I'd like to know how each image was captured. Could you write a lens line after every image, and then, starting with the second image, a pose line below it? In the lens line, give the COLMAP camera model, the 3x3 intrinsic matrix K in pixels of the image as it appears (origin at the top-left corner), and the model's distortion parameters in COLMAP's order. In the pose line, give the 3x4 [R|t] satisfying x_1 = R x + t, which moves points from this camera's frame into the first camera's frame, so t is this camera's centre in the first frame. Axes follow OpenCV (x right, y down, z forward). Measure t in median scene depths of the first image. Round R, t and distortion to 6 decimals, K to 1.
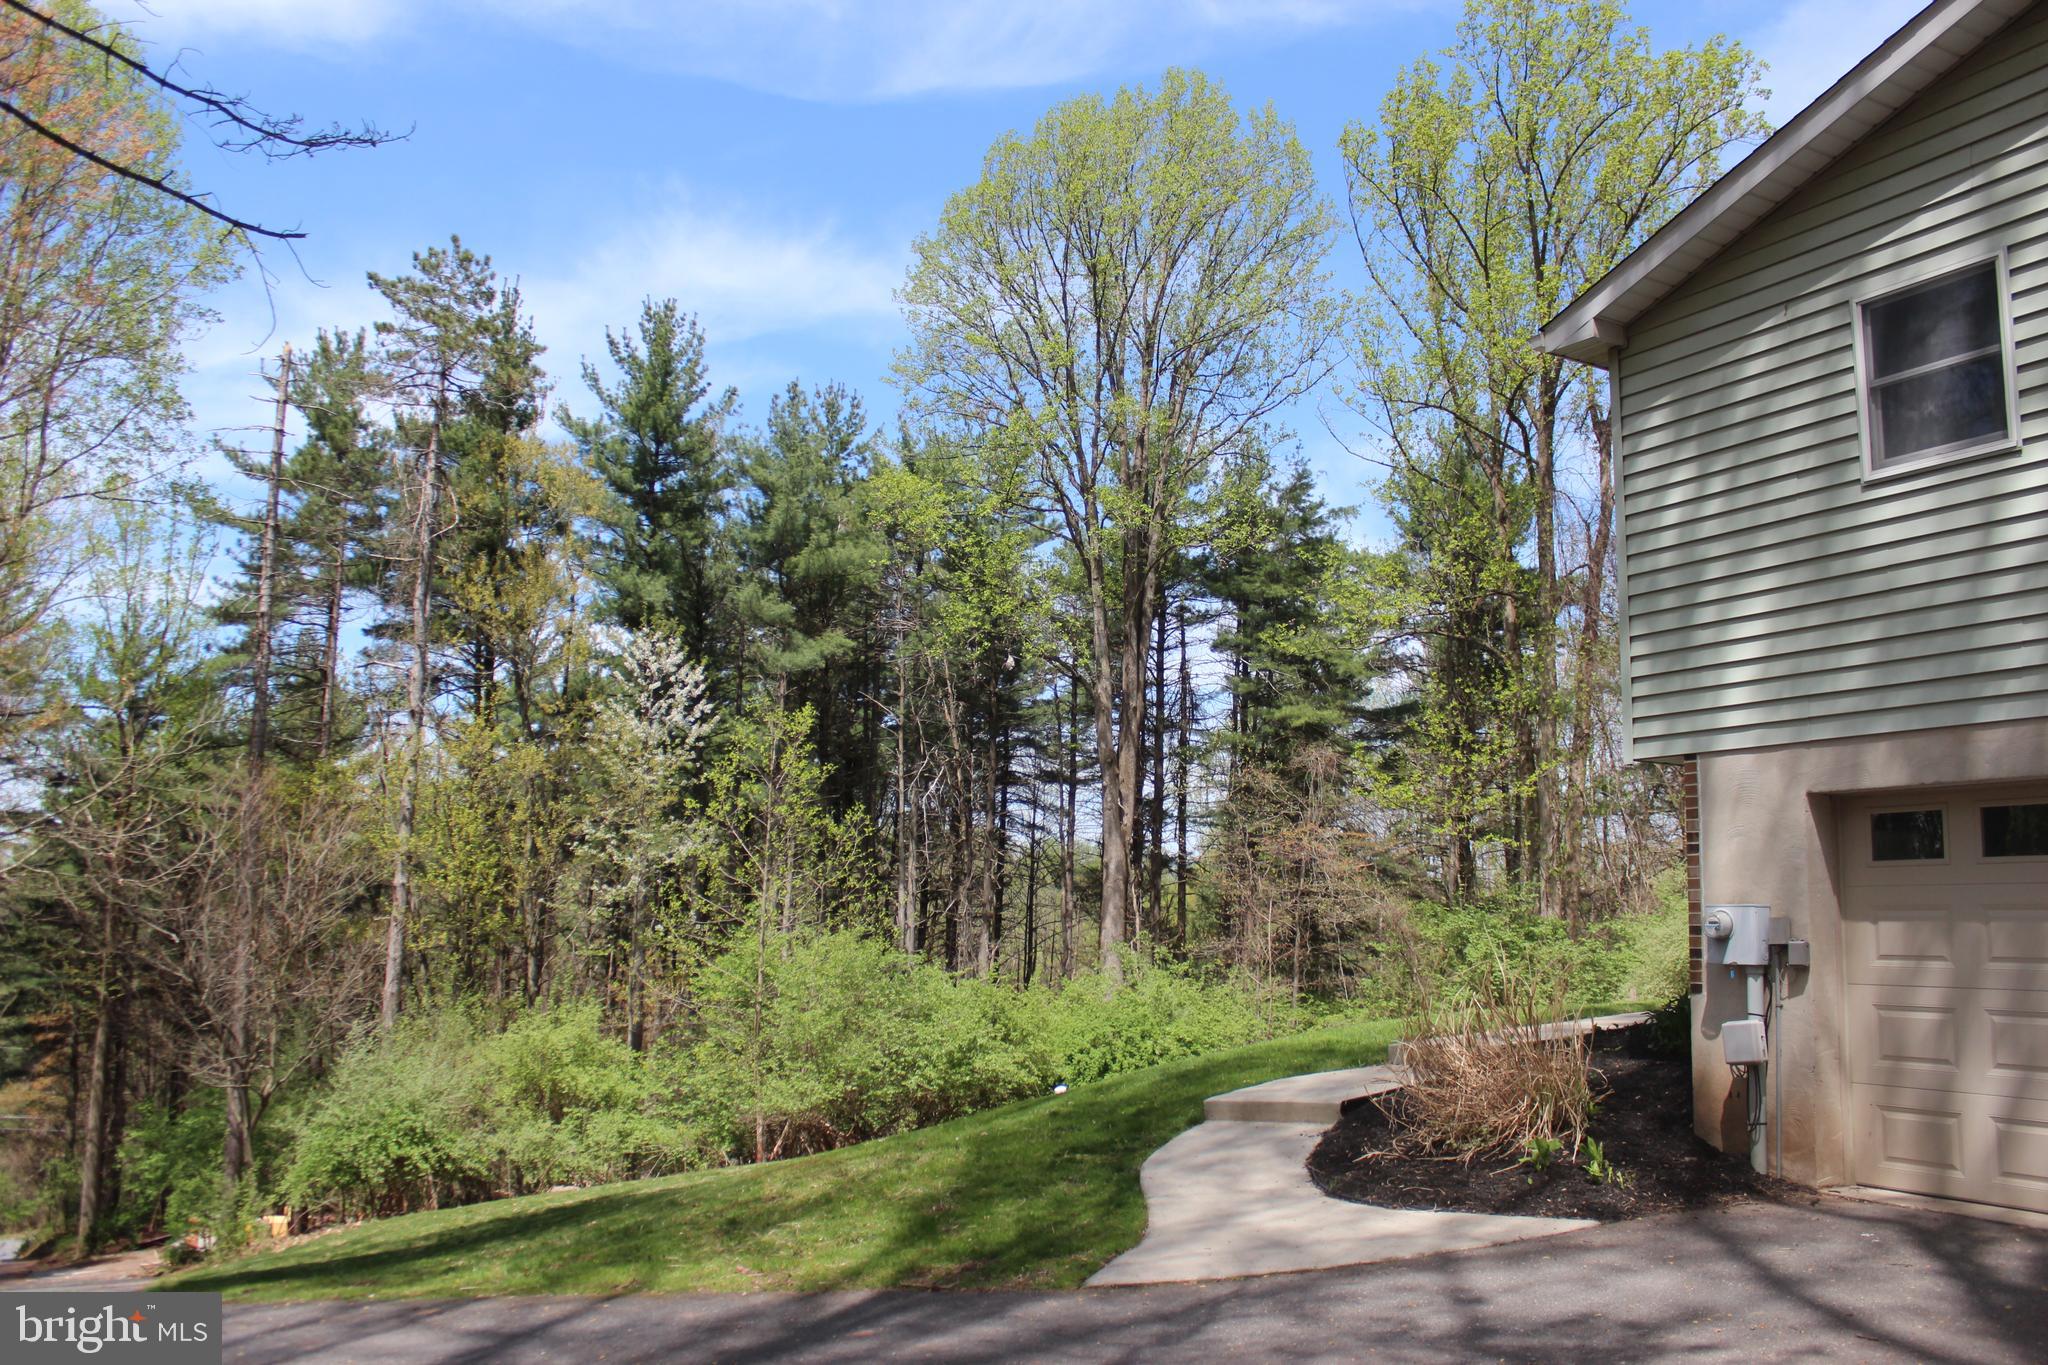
lens RADIAL K [[1677.5, 0, 1002.9], [0, 1677.5, 676.2], [0, 0, 1]] dist [-0.189342, 0.240035]
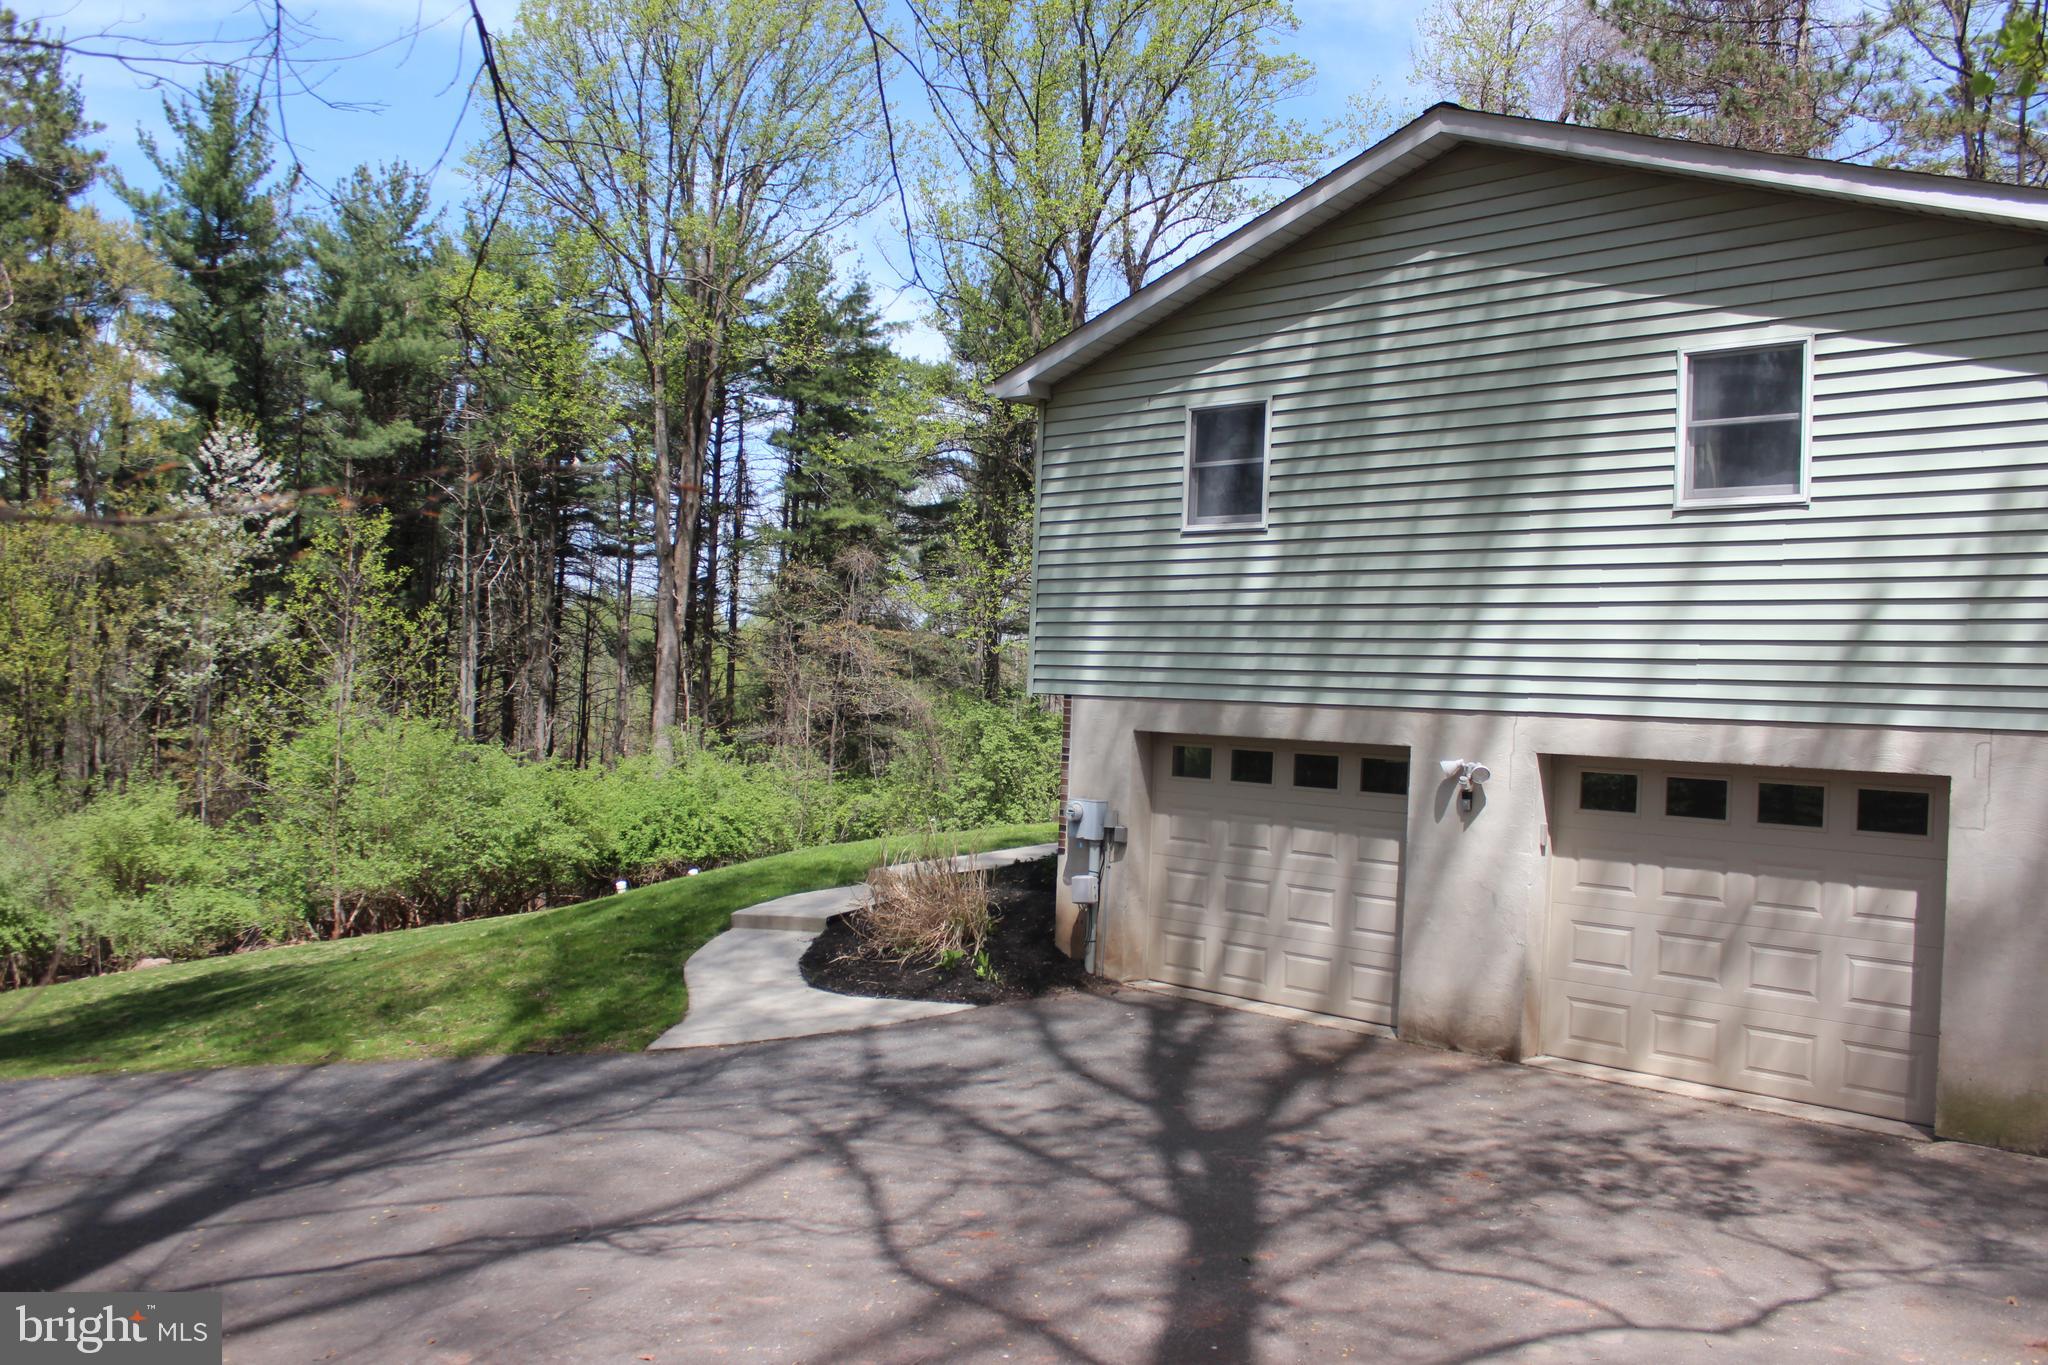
lens RADIAL K [[1702.5, 0, 939.4], [0, 1702.5, 679.2], [0, 0, 1]] dist [-0.131441, 0.152514]
pose [[0.974365, 0.019351, 0.224140, -0.008866], [-0.053184, 0.987867, 0.145909, -0.044196], [-0.218597, -0.154089, 0.963573, -0.108703]]
